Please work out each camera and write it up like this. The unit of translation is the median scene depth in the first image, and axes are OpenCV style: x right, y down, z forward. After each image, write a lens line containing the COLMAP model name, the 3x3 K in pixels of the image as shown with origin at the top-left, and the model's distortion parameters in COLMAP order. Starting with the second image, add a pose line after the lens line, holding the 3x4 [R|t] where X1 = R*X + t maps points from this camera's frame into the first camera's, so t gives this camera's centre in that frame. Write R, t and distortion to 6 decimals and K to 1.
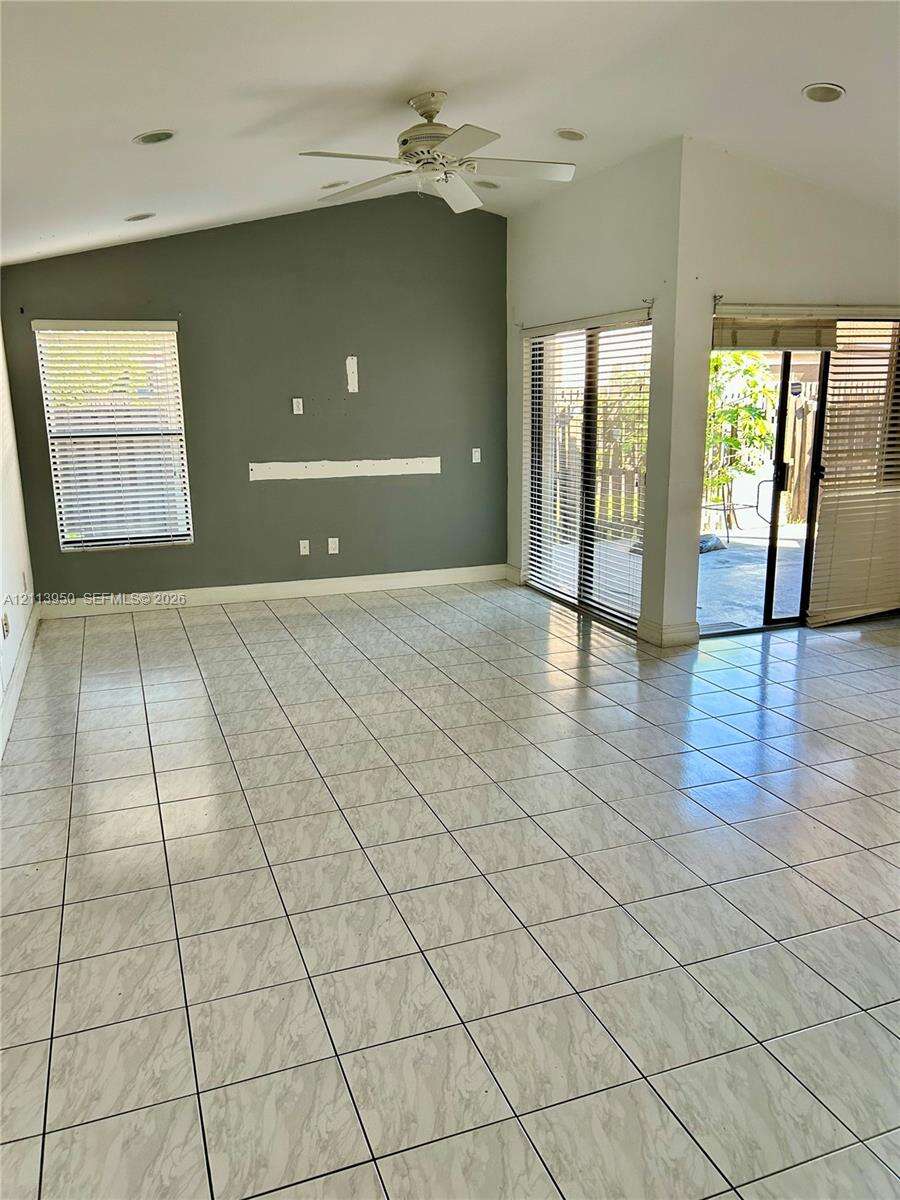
lens RADIAL K [[905.4, 0, 444.8], [0, 905.4, 602.6], [0, 0, 1]] dist [0.039097, -0.020948]
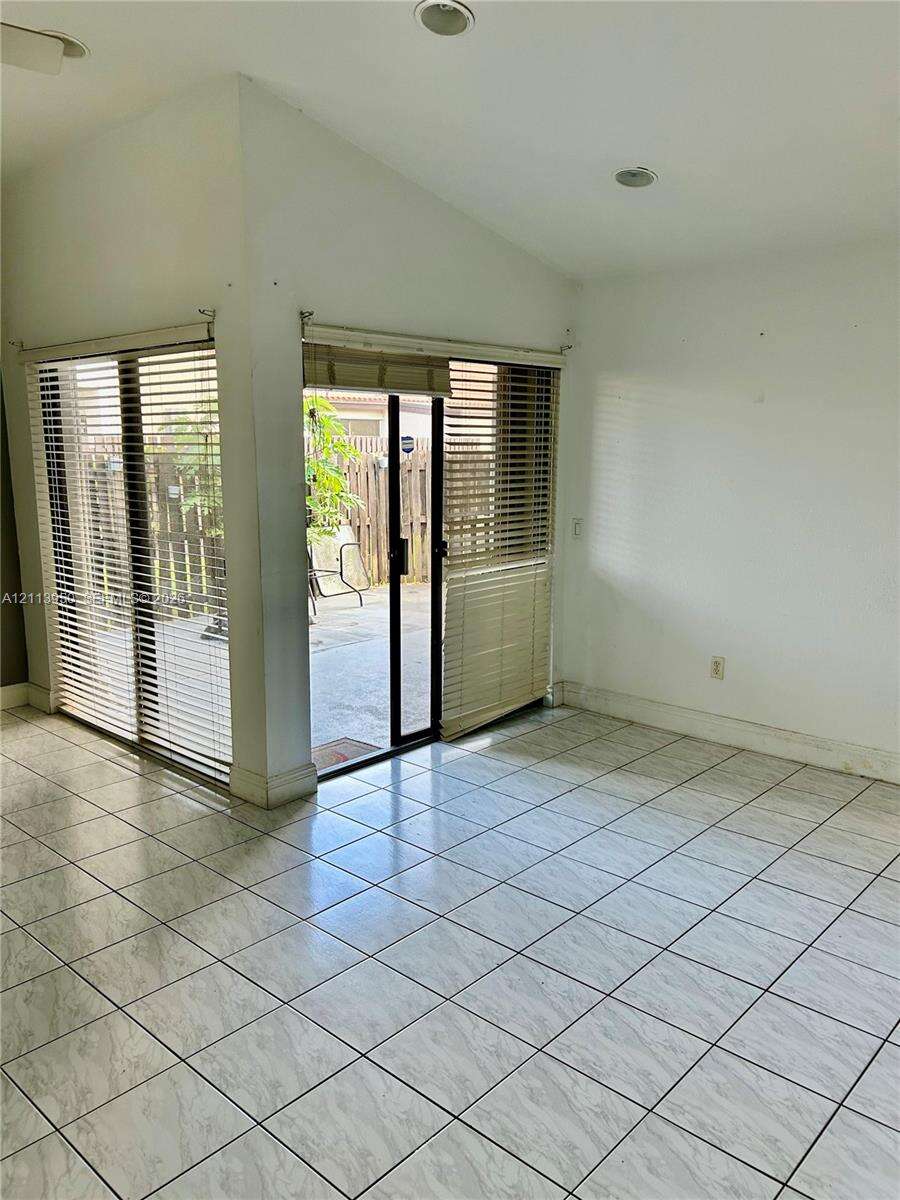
lens RADIAL K [[905.4, 0, 452.2], [0, 905.4, 607.2], [0, 0, 1]] dist [0.039097, -0.020948]
pose [[0.886813, -0.068622, 0.457005, 0.053674], [0.089328, 0.995717, -0.023827, -0.070702], [-0.453412, 0.061953, 0.889145, 0.290566]]
